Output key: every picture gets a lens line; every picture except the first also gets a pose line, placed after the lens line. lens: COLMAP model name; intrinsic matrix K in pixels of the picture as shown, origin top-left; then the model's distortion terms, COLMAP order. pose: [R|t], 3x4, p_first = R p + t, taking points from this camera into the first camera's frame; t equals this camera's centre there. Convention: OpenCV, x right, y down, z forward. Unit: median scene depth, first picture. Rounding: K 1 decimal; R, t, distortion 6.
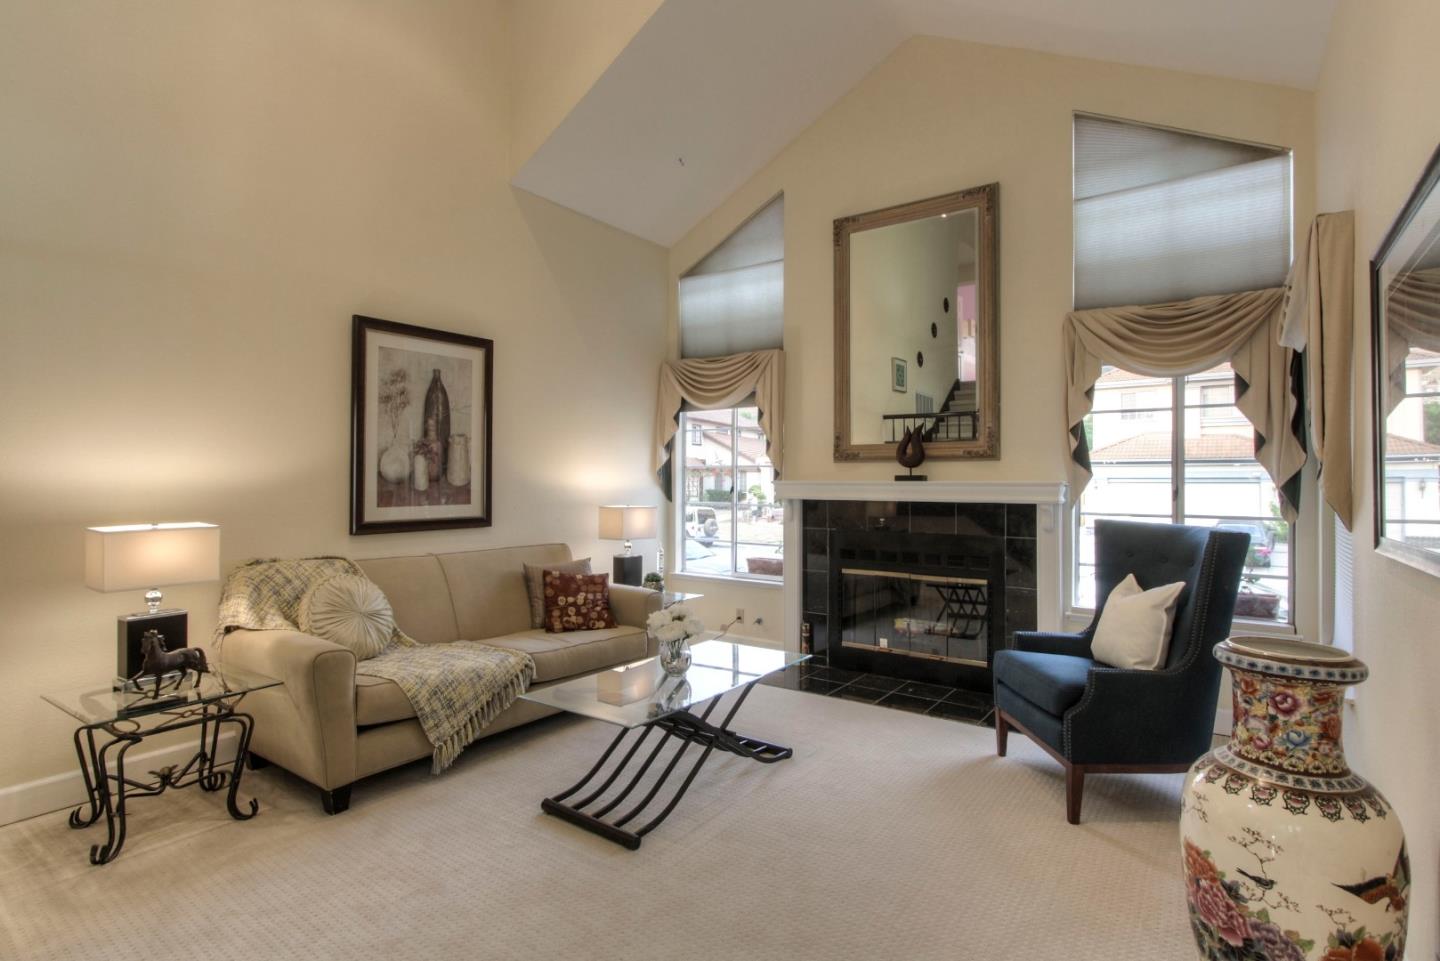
lens RADIAL K [[708.3, 0, 719.7], [0, 708.3, 474.1], [0, 0, 1]] dist [0.000568, -0.000283]
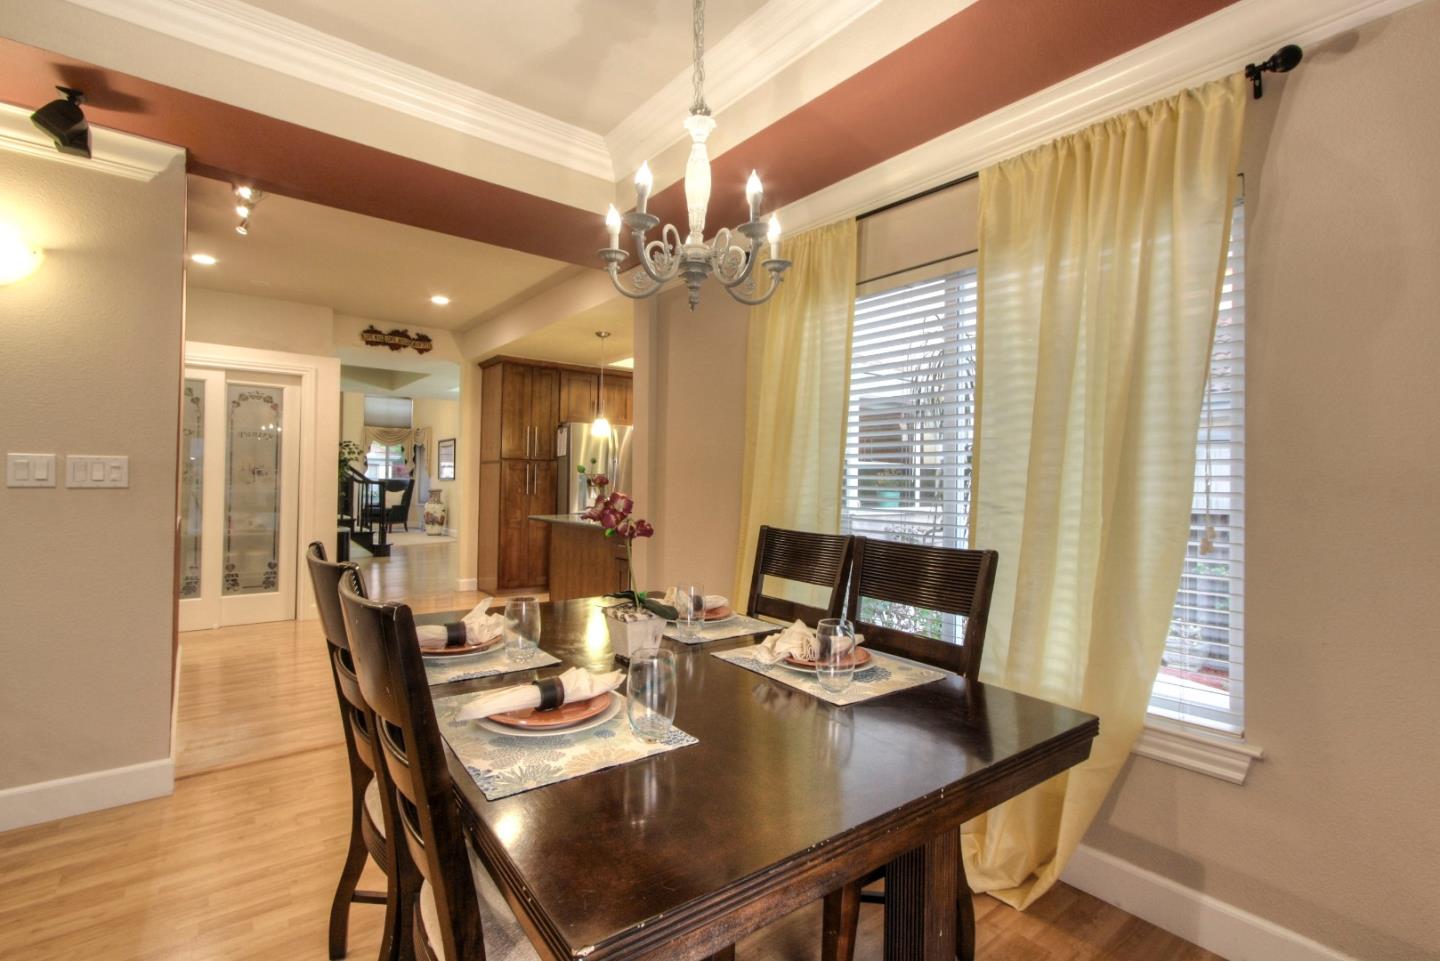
lens RADIAL K [[655.6, 0, 711.5], [0, 655.6, 478.8], [0, 0, 1]] dist [0.002234, -0.001956]
pose [[0.281387, 0.001247, 0.959594, -2.502299], [-0.015709, 0.999871, 0.003307, 0.019536], [-0.959466, -0.016005, 0.281370, -1.896601]]
